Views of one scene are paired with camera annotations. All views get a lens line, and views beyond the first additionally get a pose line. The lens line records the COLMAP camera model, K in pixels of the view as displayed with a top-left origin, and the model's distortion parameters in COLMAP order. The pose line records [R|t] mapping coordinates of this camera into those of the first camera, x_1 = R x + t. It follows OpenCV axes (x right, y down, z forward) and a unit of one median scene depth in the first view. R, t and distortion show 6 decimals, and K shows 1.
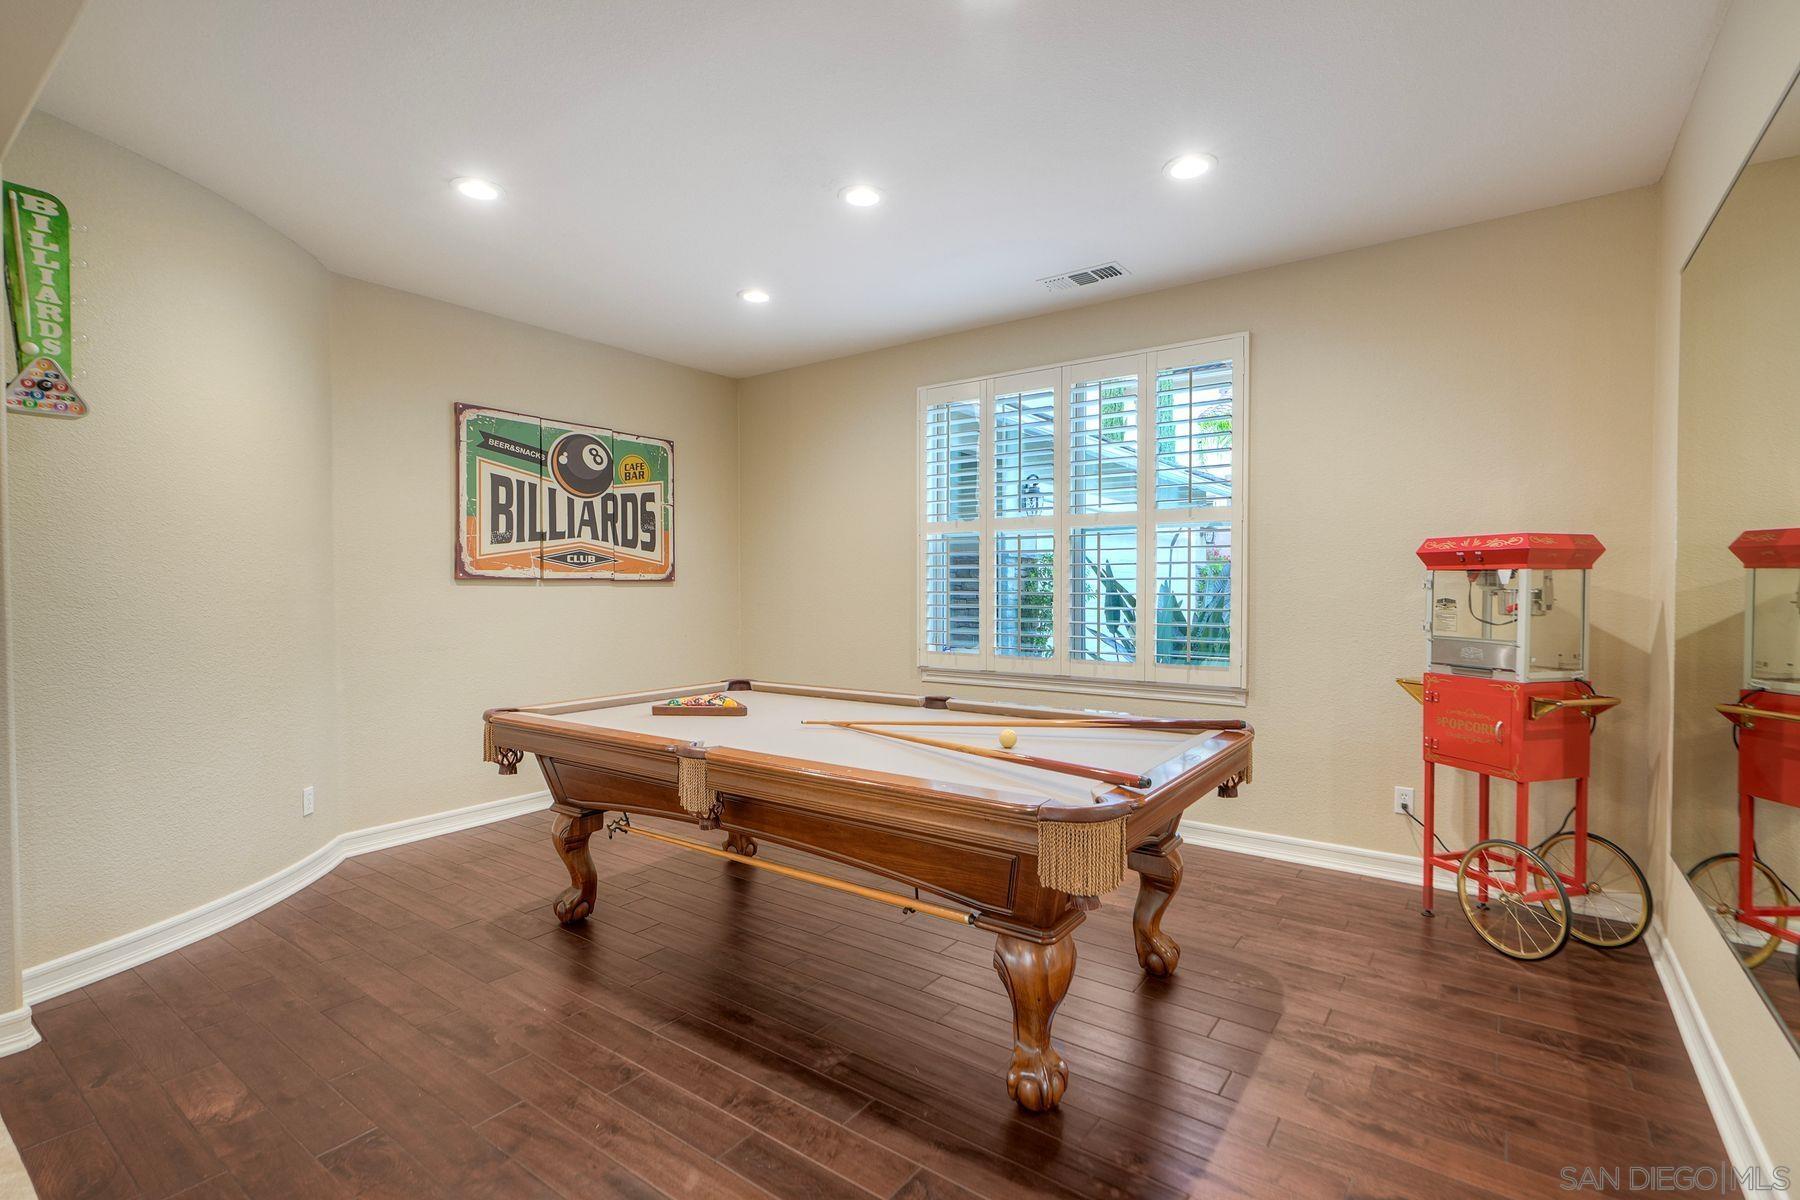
lens RADIAL K [[825.1, 0, 901.2], [0, 825.1, 599.4], [0, 0, 1]] dist [-0.008083, 0.005888]
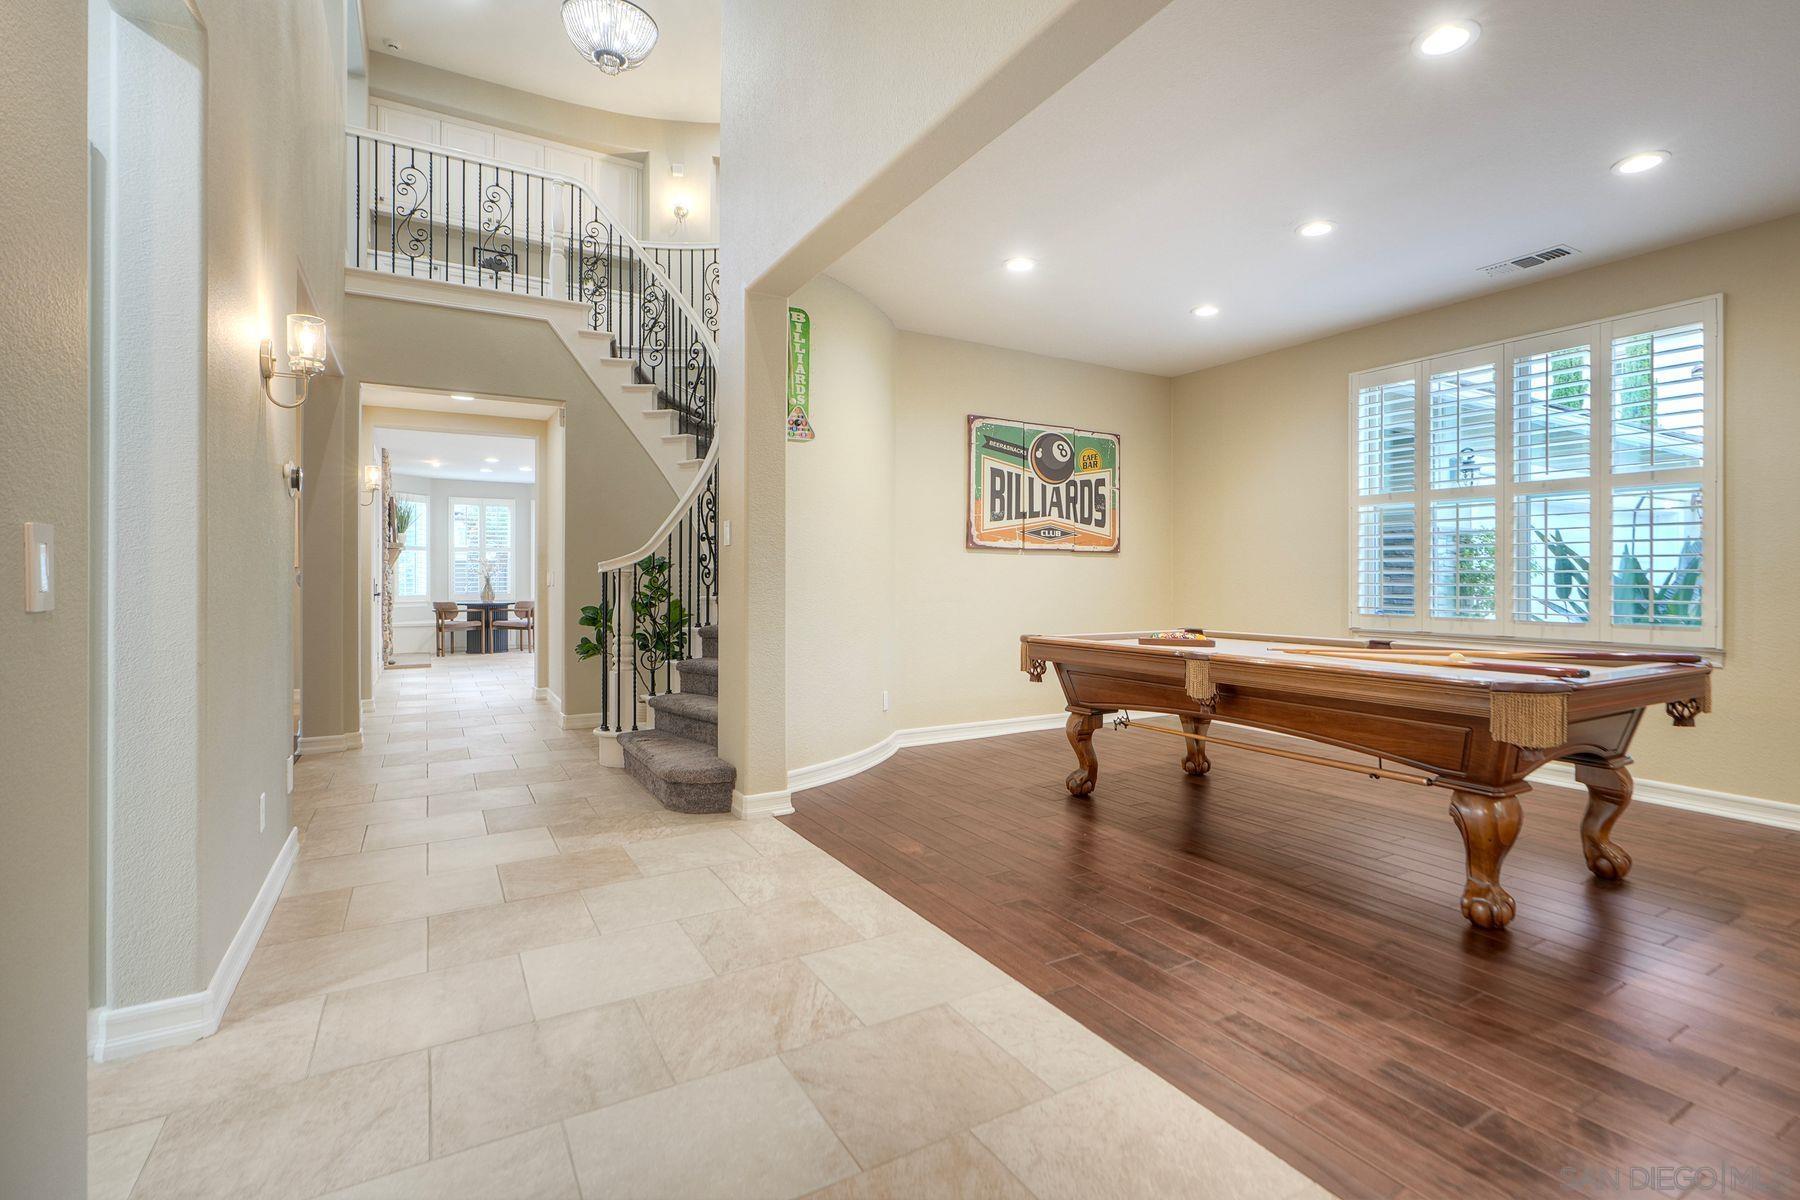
lens RADIAL K [[825.1, 0, 964.1], [0, 825.1, 569.0], [0, 0, 1]] dist [-0.008083, 0.005888]
pose [[0.927485, 0.003303, -0.373845, -0.055398], [-0.012472, 0.999678, -0.022112, 0.041555], [0.373652, 0.025171, 0.927228, -0.247648]]
